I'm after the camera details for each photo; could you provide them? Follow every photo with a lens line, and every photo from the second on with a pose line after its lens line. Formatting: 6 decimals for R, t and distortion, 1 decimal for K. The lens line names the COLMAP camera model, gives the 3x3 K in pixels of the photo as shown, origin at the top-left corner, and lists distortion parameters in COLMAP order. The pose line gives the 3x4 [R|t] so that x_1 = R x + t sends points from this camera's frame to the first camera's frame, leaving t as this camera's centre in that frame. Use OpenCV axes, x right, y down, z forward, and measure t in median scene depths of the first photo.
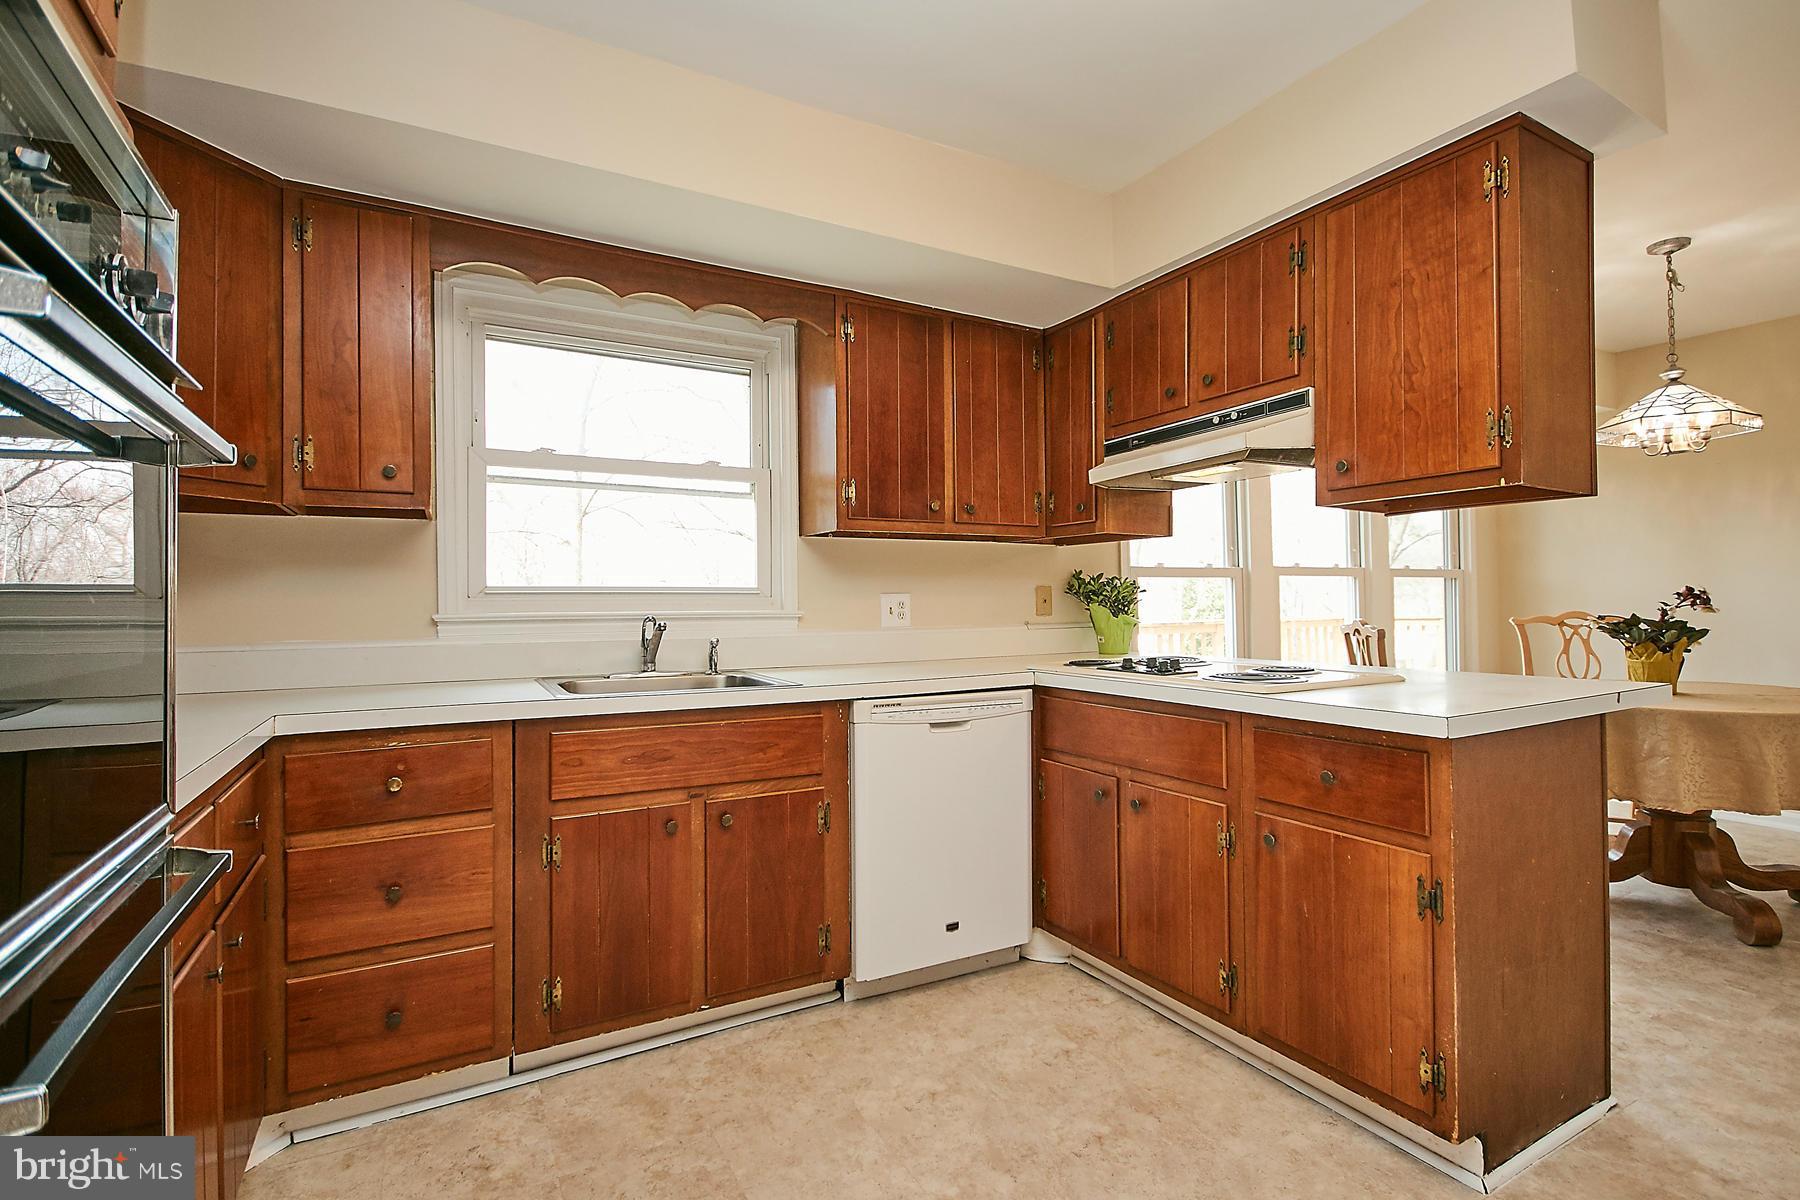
lens RADIAL K [[844.1, 0, 904.3], [0, 844.1, 598.7], [0, 0, 1]] dist [-0.003524, 0.000153]
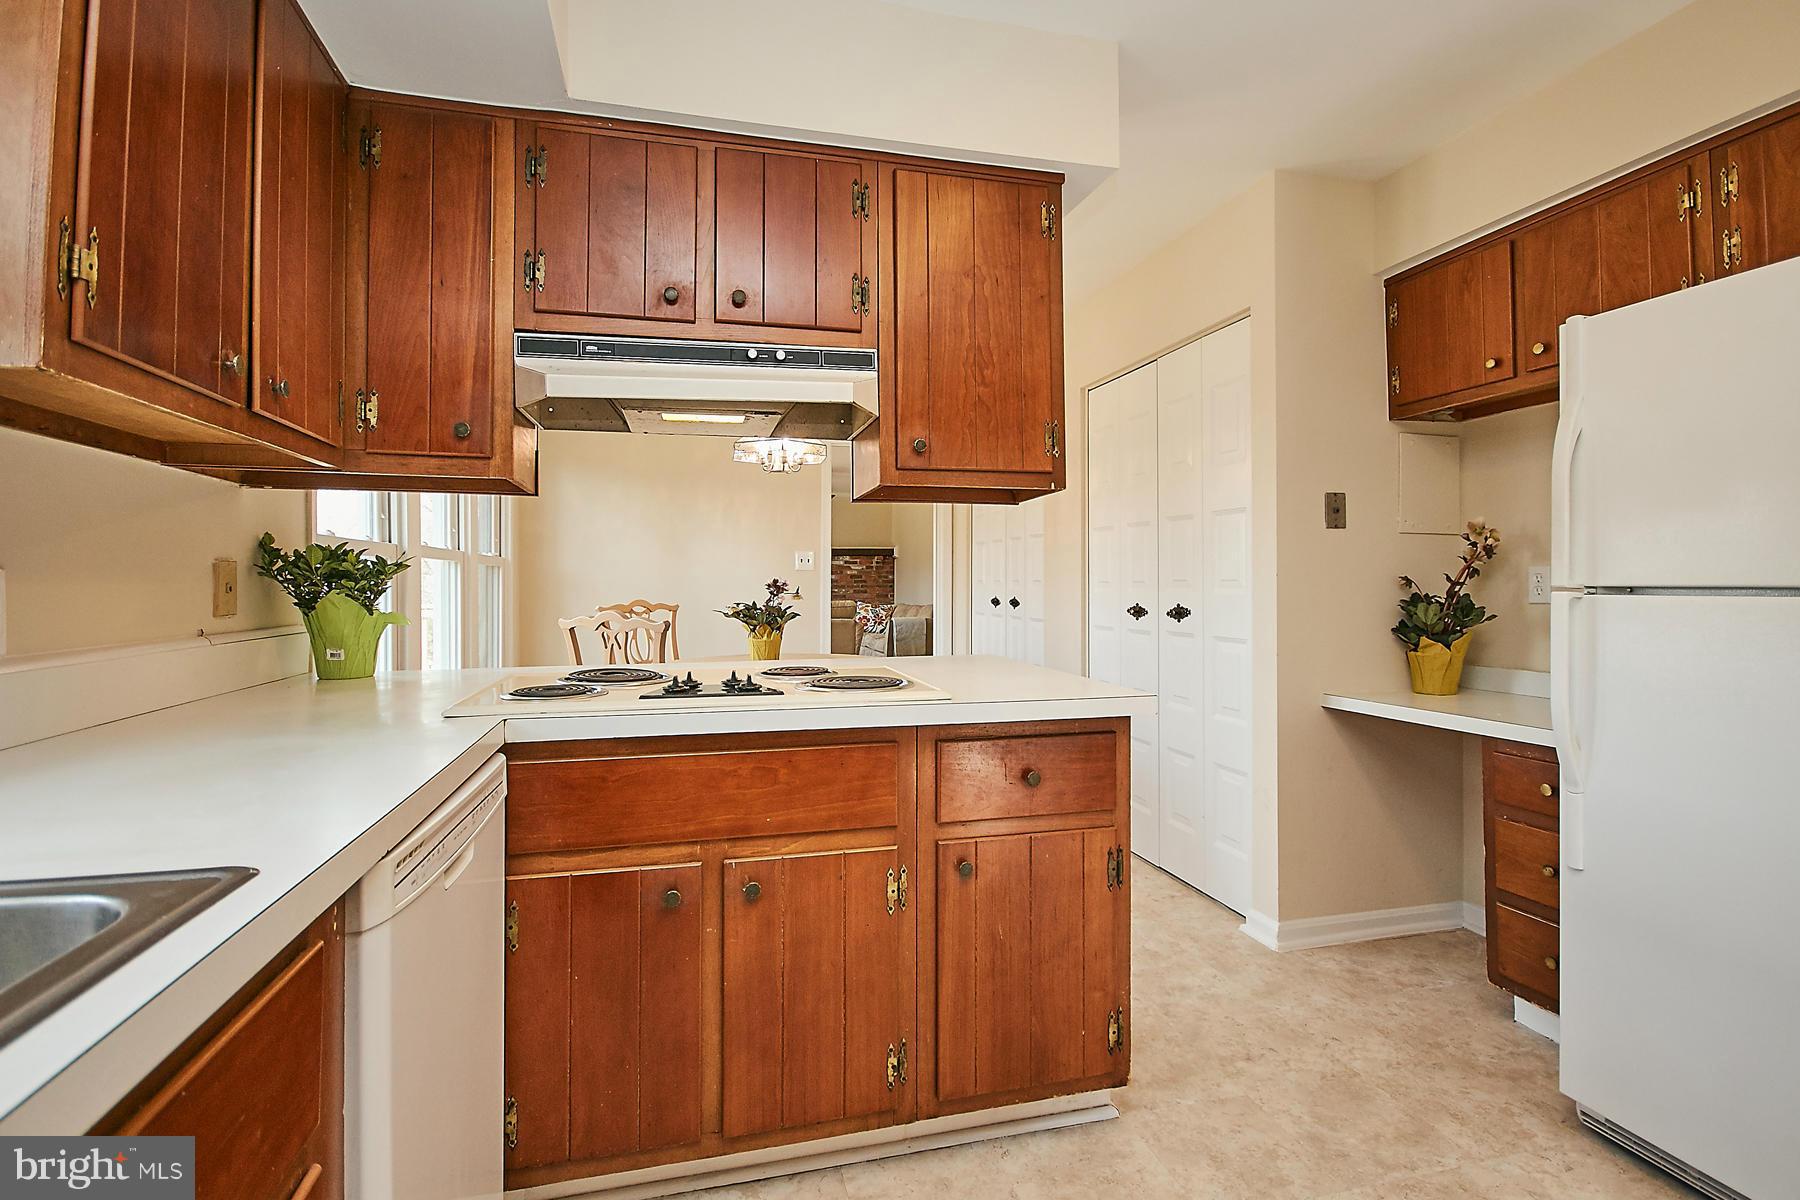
lens RADIAL K [[844.1, 0, 899.6], [0, 844.1, 577.7], [0, 0, 1]] dist [-0.003524, 0.000153]
pose [[0.256509, 0.016154, 0.966407, -0.349616], [-0.004349, 0.999869, -0.015559, 0.003252], [-0.966532, -0.000211, 0.256546, 0.707865]]
